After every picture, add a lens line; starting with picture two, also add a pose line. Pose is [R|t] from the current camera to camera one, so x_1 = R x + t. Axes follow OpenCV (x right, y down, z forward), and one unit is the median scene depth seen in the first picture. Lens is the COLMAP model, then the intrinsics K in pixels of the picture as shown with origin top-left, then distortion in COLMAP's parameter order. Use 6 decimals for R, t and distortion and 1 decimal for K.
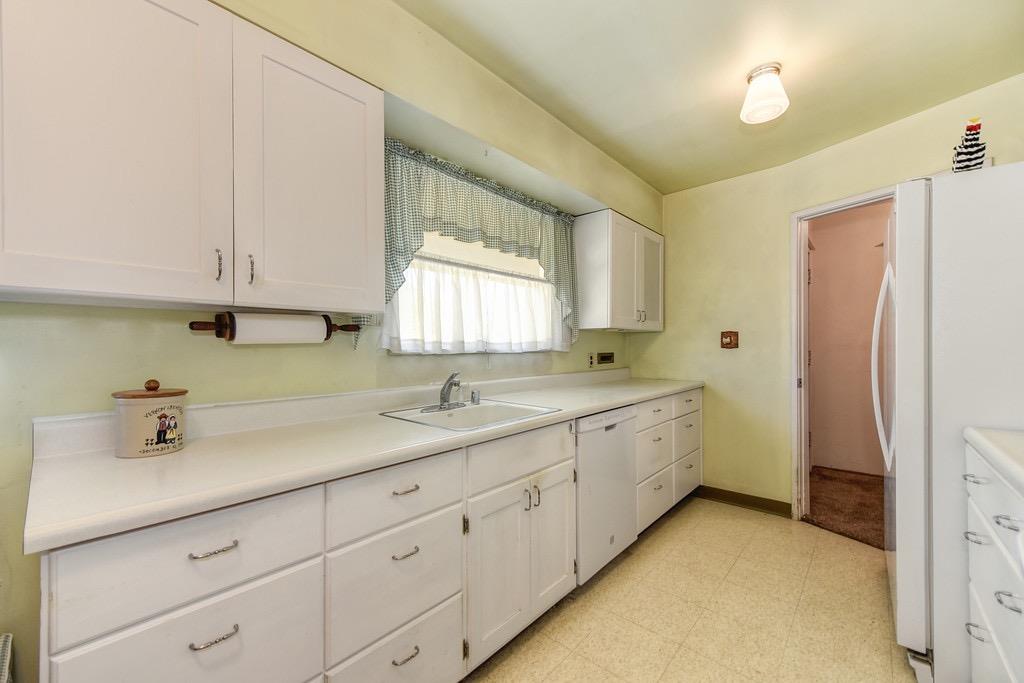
lens RADIAL K [[407.3, 0, 510.1], [0, 407.3, 343.5], [0, 0, 1]] dist [0.008172, -0.000525]
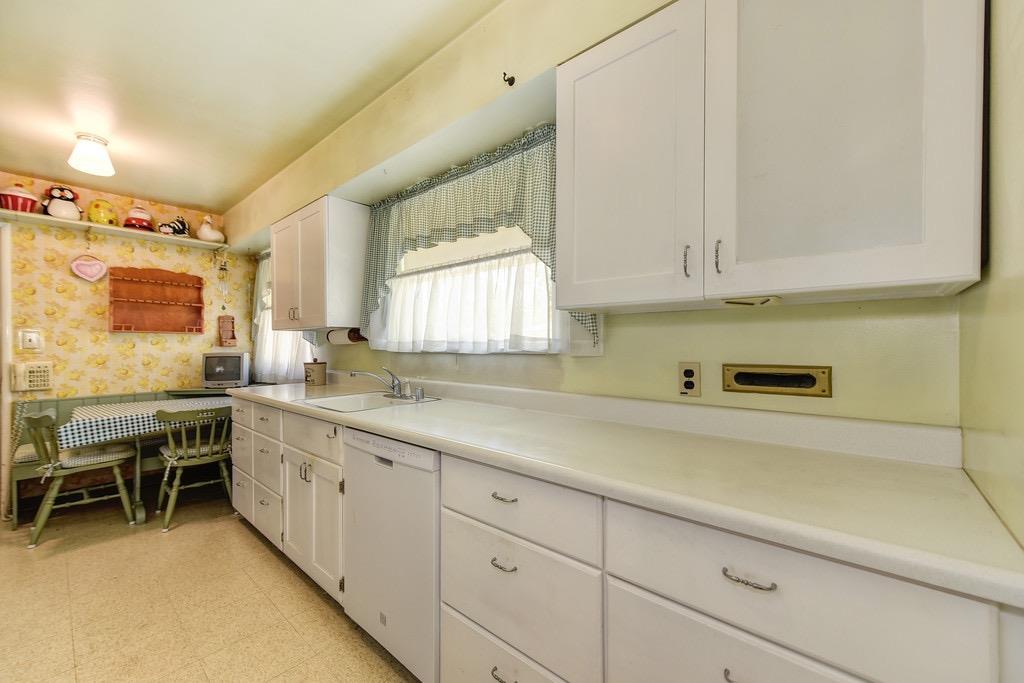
lens RADIAL K [[407.3, 0, 510.1], [0, 407.3, 343.5], [0, 0, 1]] dist [0.008172, -0.000525]
pose [[0.004504, 0.001030, -0.999989, 0.754883], [0.008756, 0.999961, 0.001070, 0.000894], [0.999952, -0.008760, 0.004495, 0.956437]]
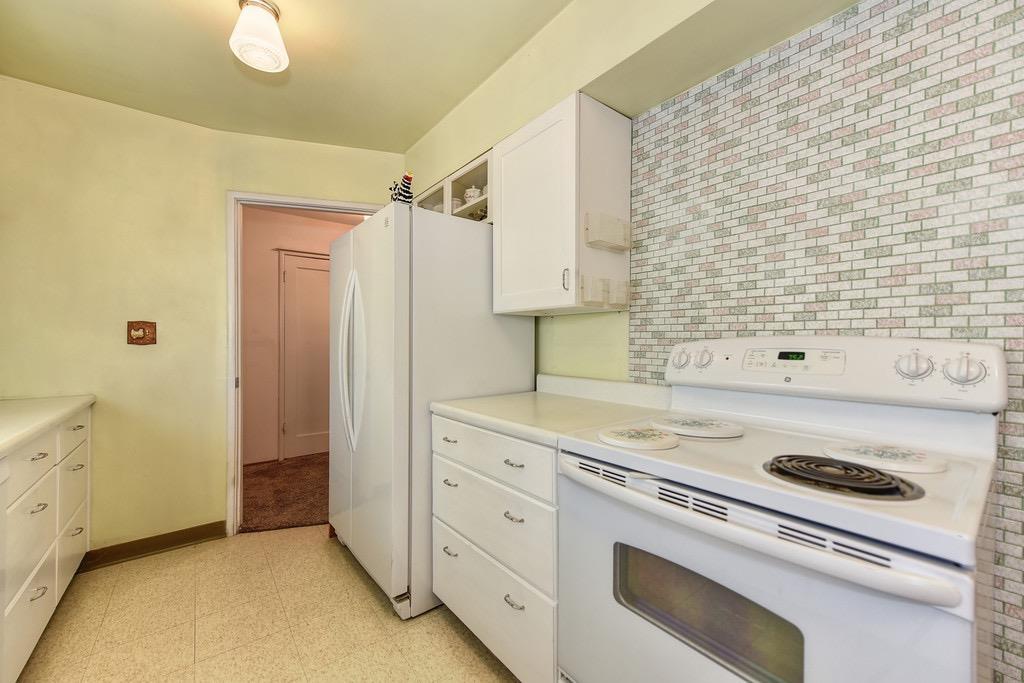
lens RADIAL K [[405.7, 0, 510.0], [0, 405.7, 344.3], [0, 0, 1]] dist [0.004876, -0.000456]
pose [[0.184868, -0.005414, 0.982748, -0.064296], [-0.007156, 0.999951, 0.006855, 0.001555], [-0.982737, -0.008300, 0.184820, 0.247977]]
